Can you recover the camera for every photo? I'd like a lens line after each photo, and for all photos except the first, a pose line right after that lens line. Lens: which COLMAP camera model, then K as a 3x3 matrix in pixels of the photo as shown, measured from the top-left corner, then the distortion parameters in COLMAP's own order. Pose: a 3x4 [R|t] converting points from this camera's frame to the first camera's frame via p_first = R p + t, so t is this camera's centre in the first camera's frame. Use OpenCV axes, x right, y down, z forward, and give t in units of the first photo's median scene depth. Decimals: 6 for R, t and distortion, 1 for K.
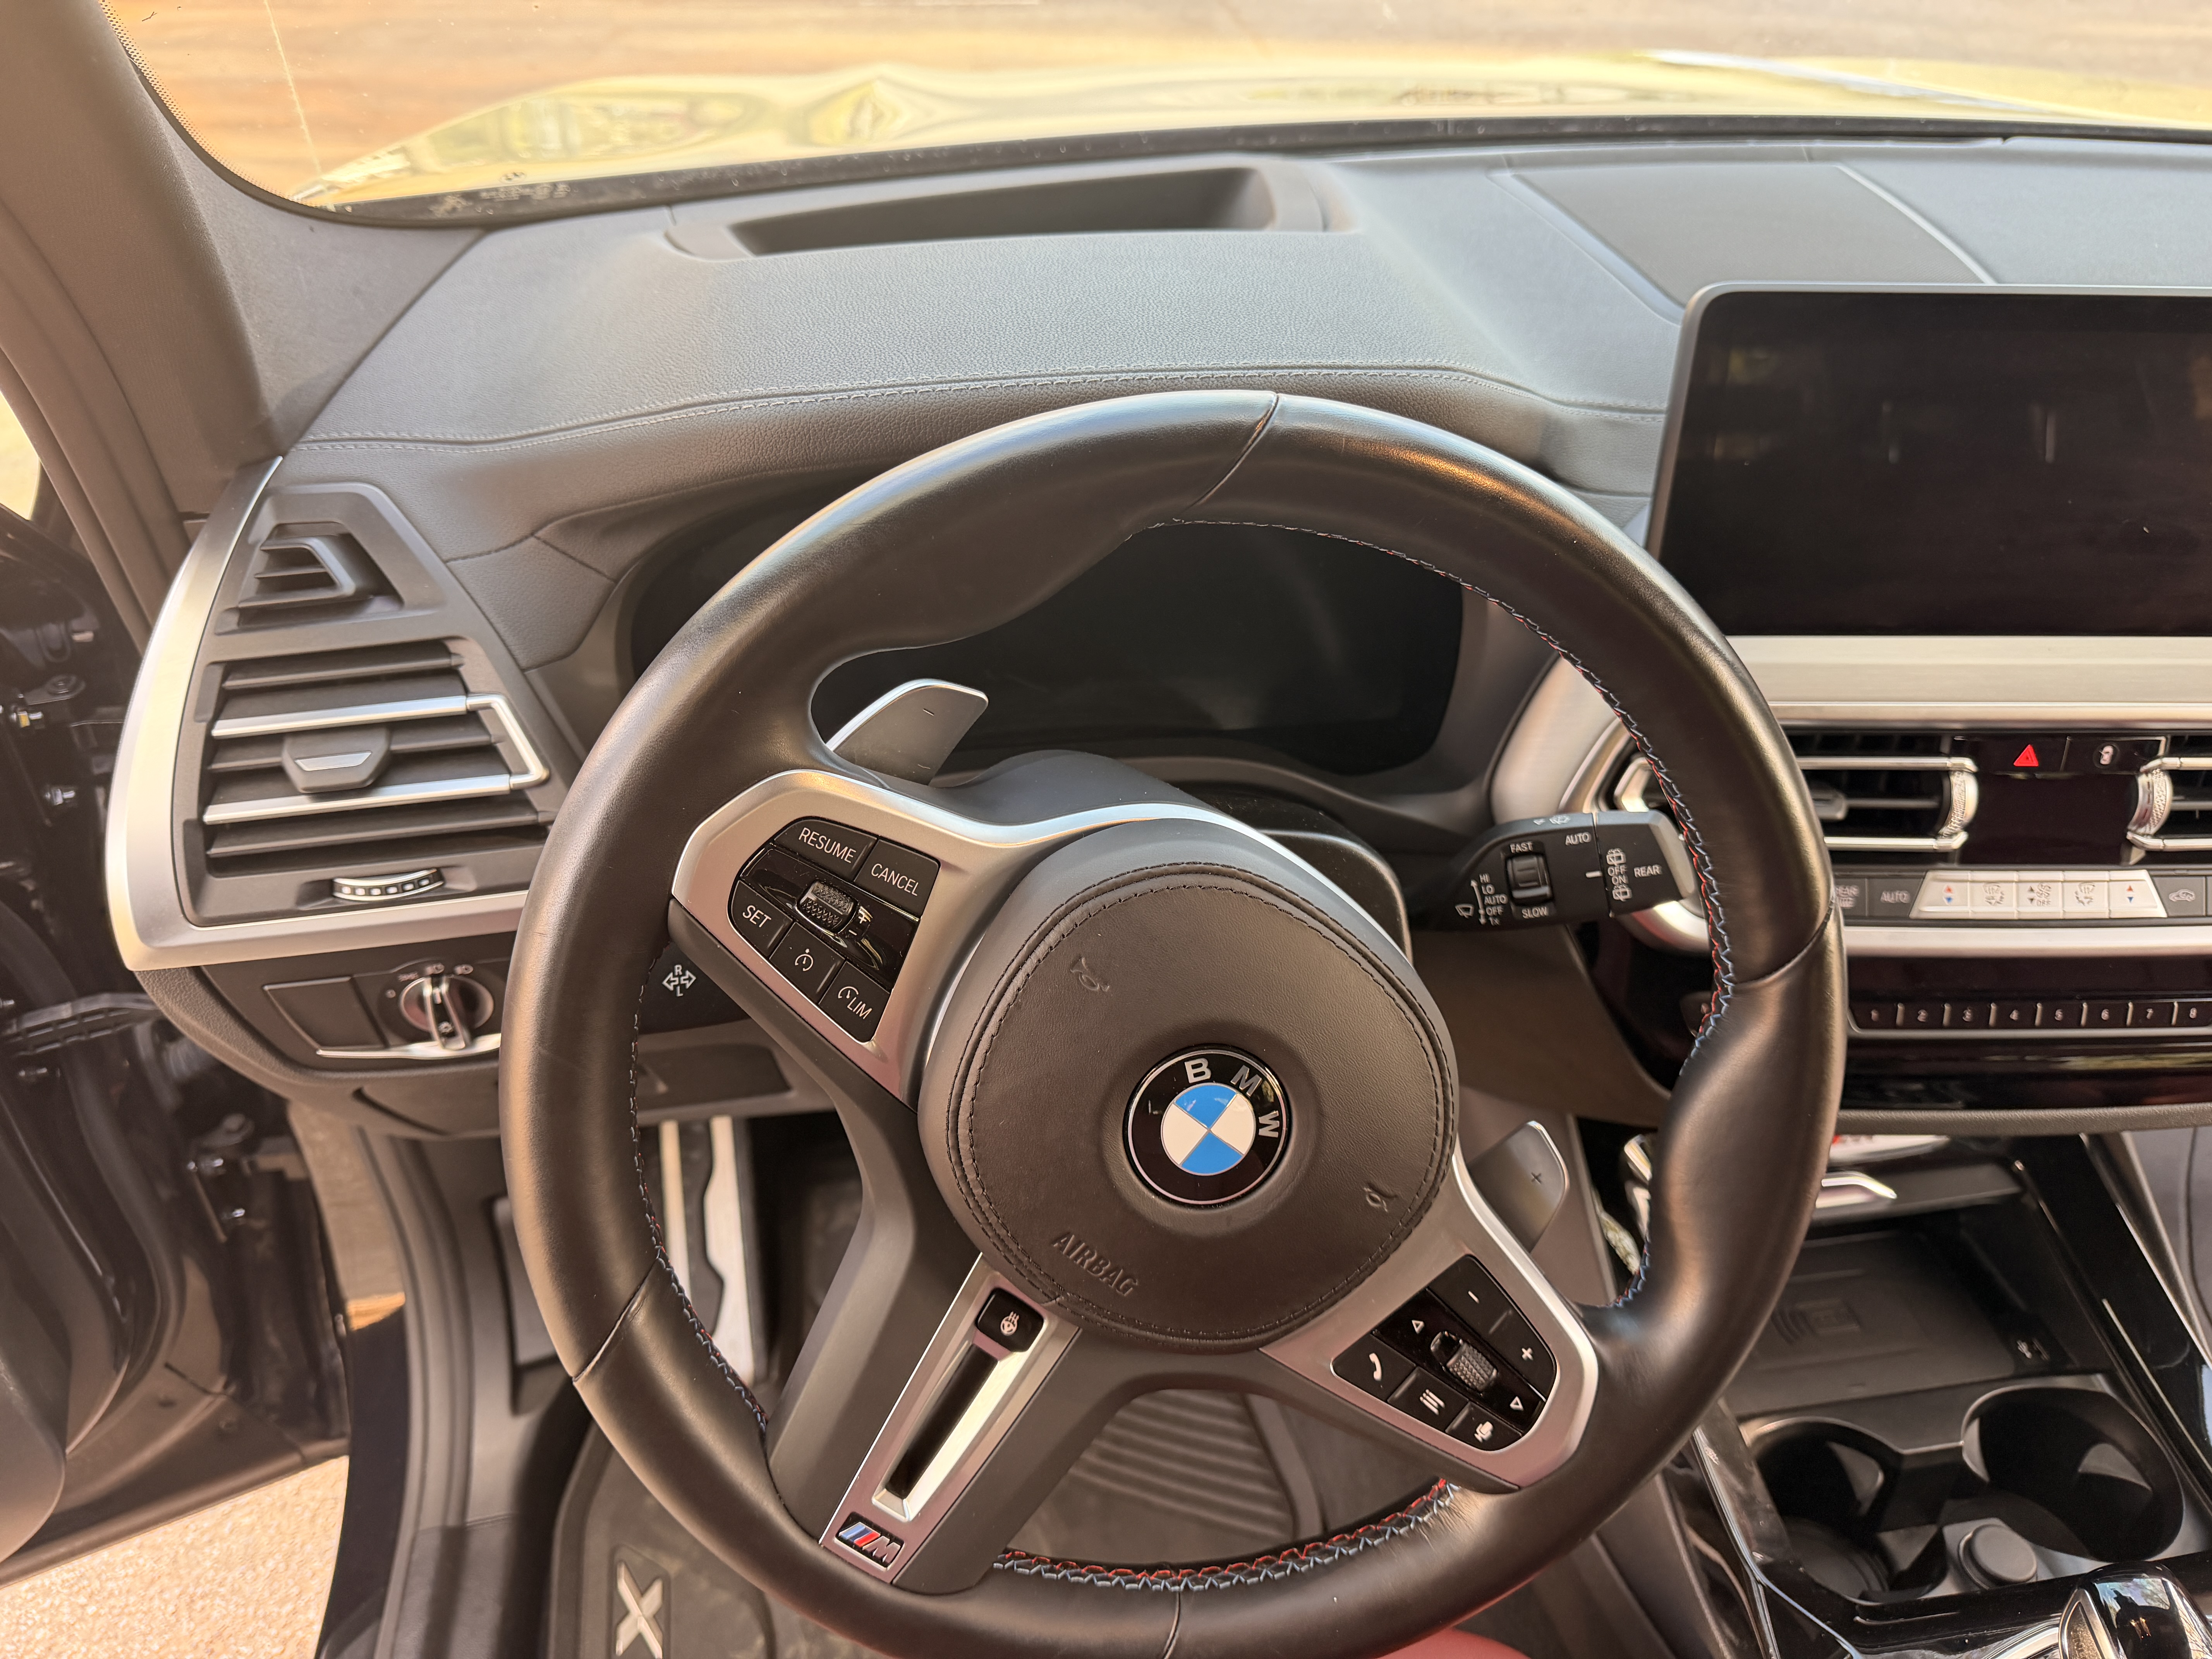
lens RADIAL K [[1554.1, 0, 1110.9], [0, 1554.1, 826.9], [0, 0, 1]] dist [0.006234, -0.011585]
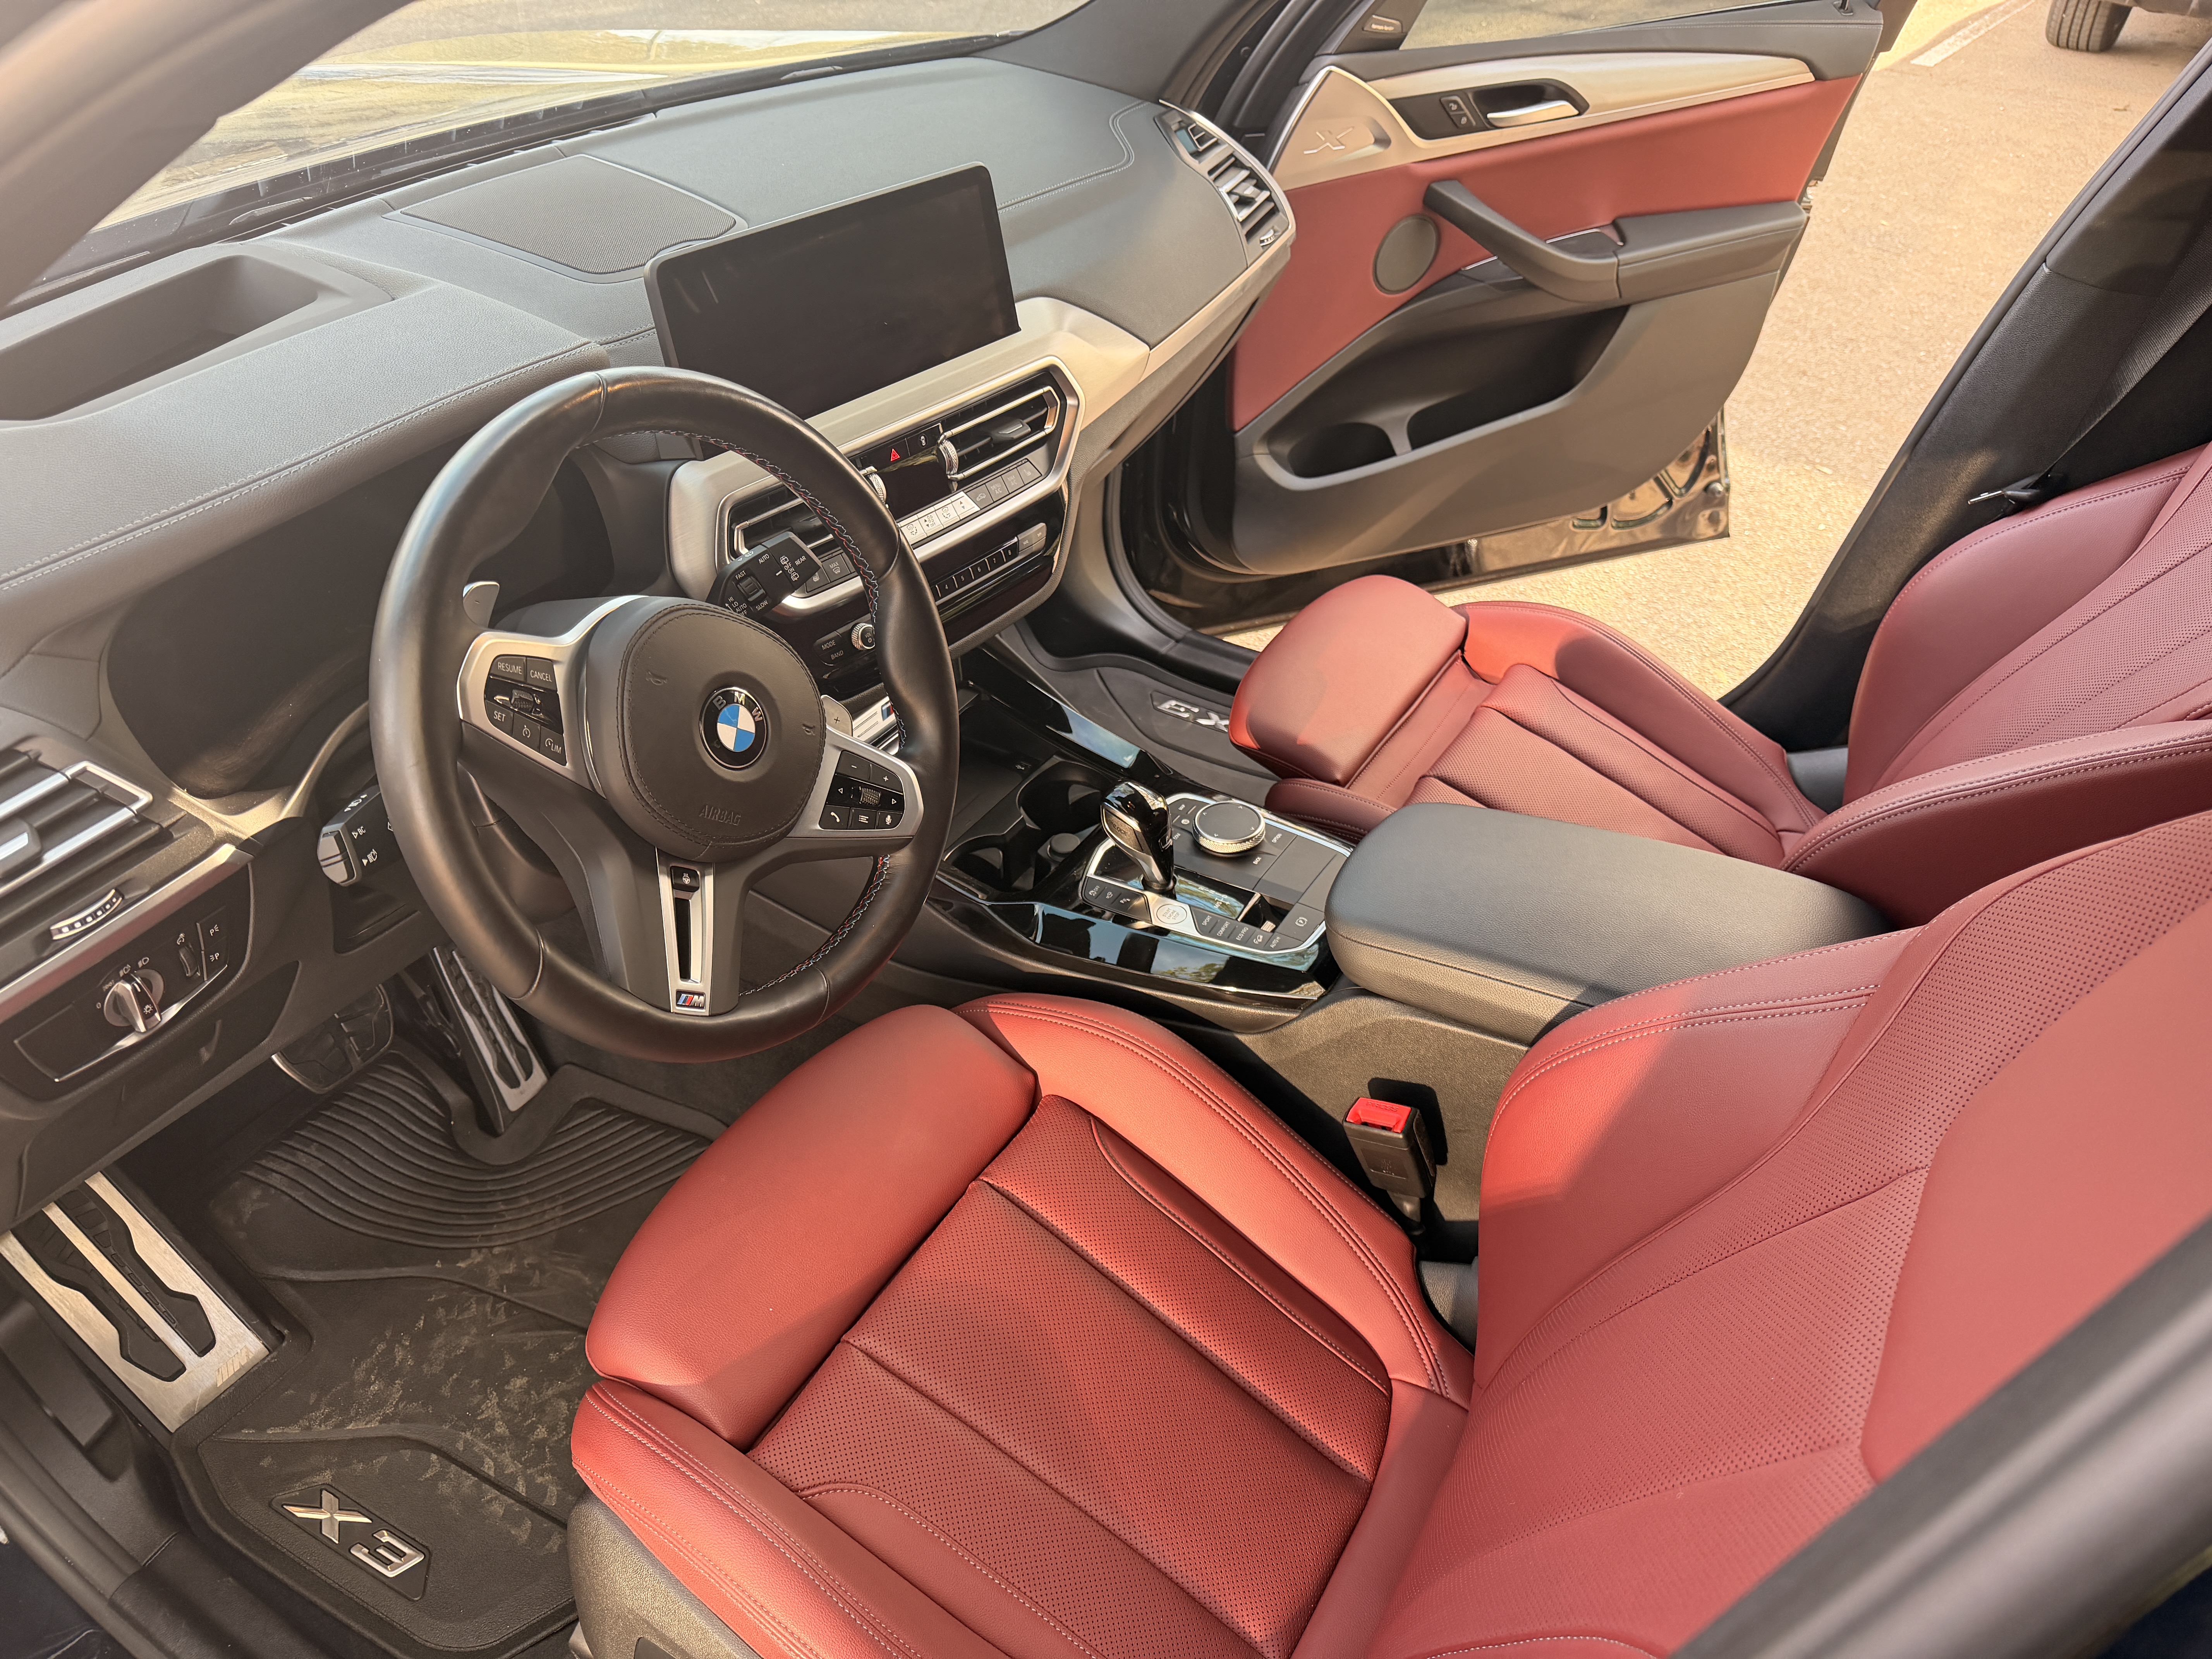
lens RADIAL K [[1554.1, 0, 1102.2], [0, 1554.1, 830.3], [0, 0, 1]] dist [0.006234, -0.011585]
pose [[0.641370, -0.466934, 0.608783, -0.684157], [0.426654, 0.876540, 0.222810, 0.047339], [-0.637660, 0.116836, 0.761406, -0.613477]]
